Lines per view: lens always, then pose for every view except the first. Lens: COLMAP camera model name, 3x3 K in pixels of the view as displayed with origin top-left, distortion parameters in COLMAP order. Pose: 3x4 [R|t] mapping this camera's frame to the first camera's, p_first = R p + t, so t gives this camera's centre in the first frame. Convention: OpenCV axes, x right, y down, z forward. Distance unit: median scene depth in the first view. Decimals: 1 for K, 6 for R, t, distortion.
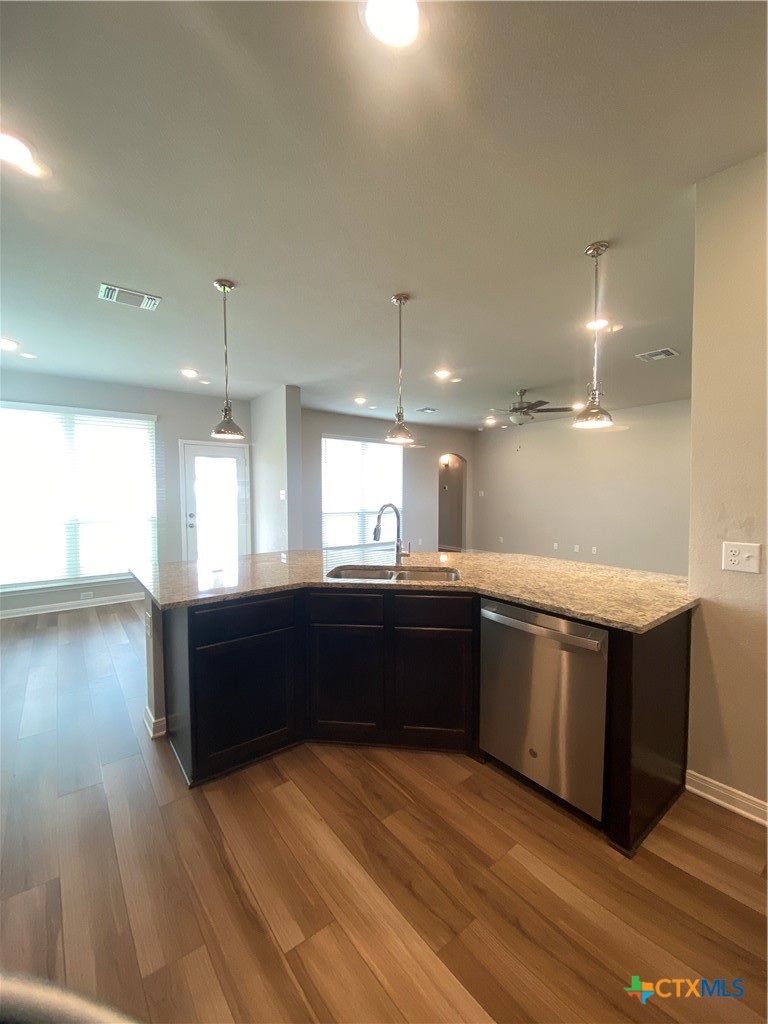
lens RADIAL K [[414.5, 0, 378.9], [0, 414.5, 512.3], [0, 0, 1]] dist [-0.013679, -0.000029]
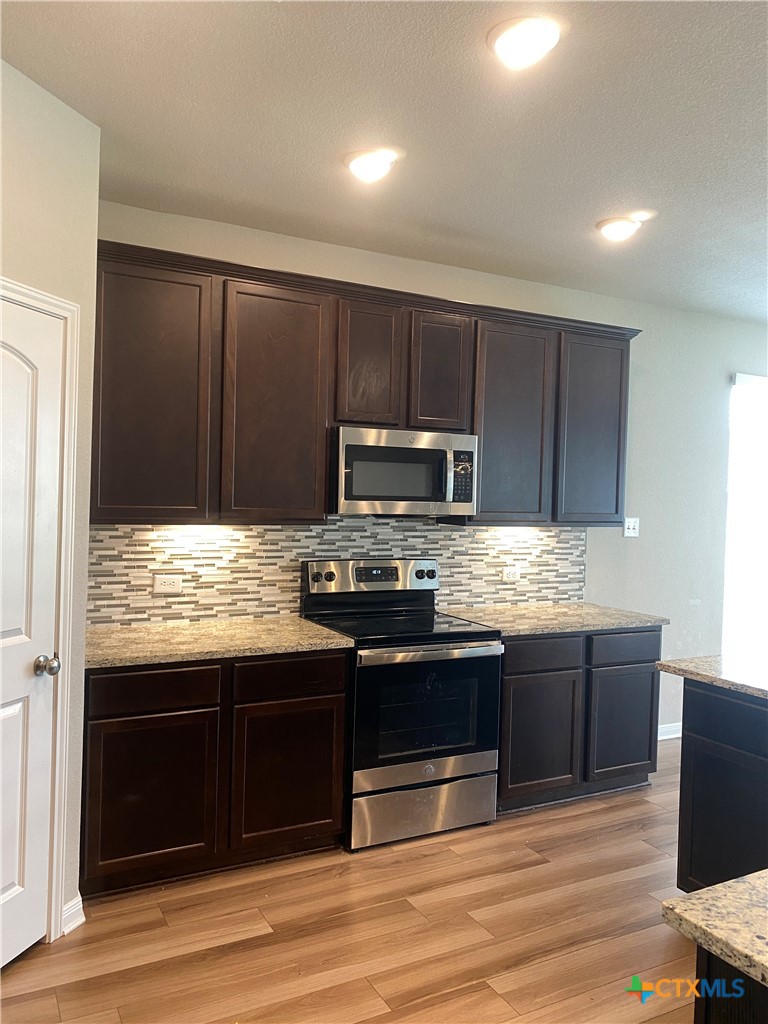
lens RADIAL K [[765.3, 0, 384.0], [0, 765.3, 512.0], [0, 0, 1]] dist [0.064822, 0.001233]
pose [[-0.176946, 0.020315, -0.984011, 1.477622], [-0.072304, 0.996817, 0.033581, -0.106279], [0.981561, 0.077090, -0.174914, 0.877623]]
